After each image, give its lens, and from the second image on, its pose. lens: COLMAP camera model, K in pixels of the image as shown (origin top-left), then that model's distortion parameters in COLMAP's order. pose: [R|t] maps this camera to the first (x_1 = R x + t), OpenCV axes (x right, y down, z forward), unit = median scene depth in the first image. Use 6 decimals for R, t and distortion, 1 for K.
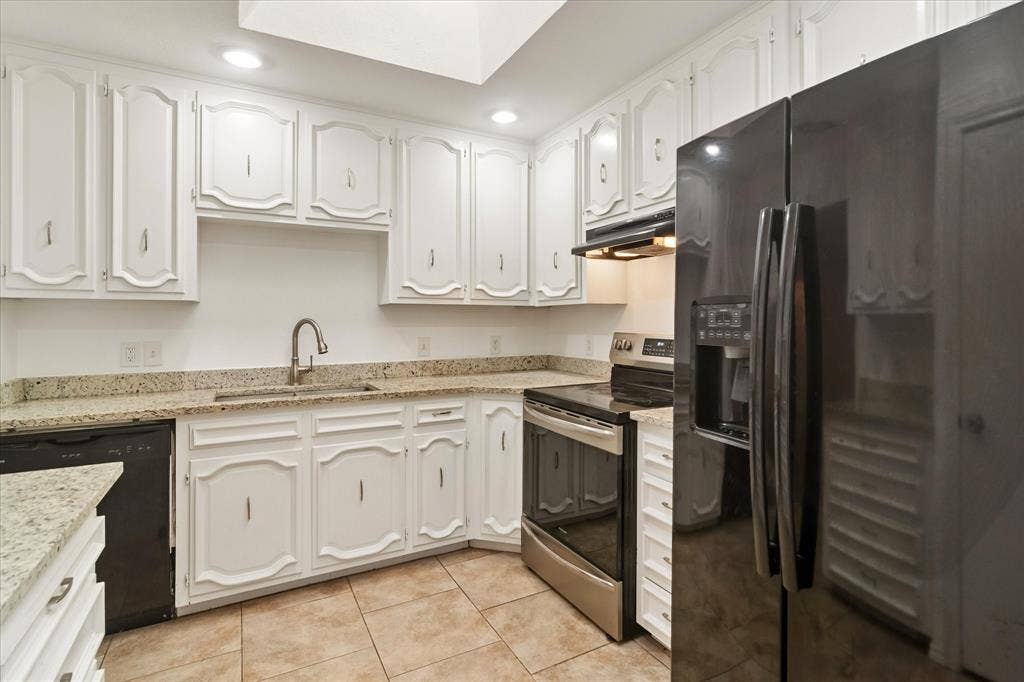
lens RADIAL K [[503.5, 0, 517.6], [0, 503.5, 330.8], [0, 0, 1]] dist [-0.003683, 0.001121]
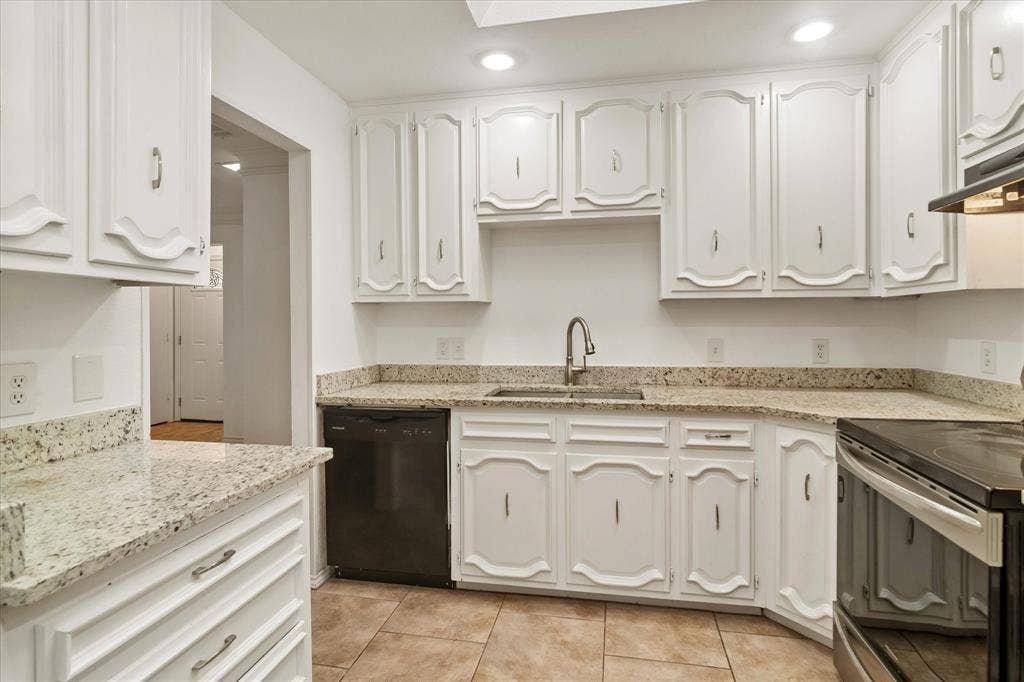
lens RADIAL K [[503.5, 0, 525.8], [0, 503.5, 329.6], [0, 0, 1]] dist [-0.003683, 0.001121]
pose [[0.775791, 0.008352, -0.630935, 0.115189], [-0.008962, 0.999957, 0.002217, -0.001975], [0.630927, 0.003934, 0.775832, 0.205091]]
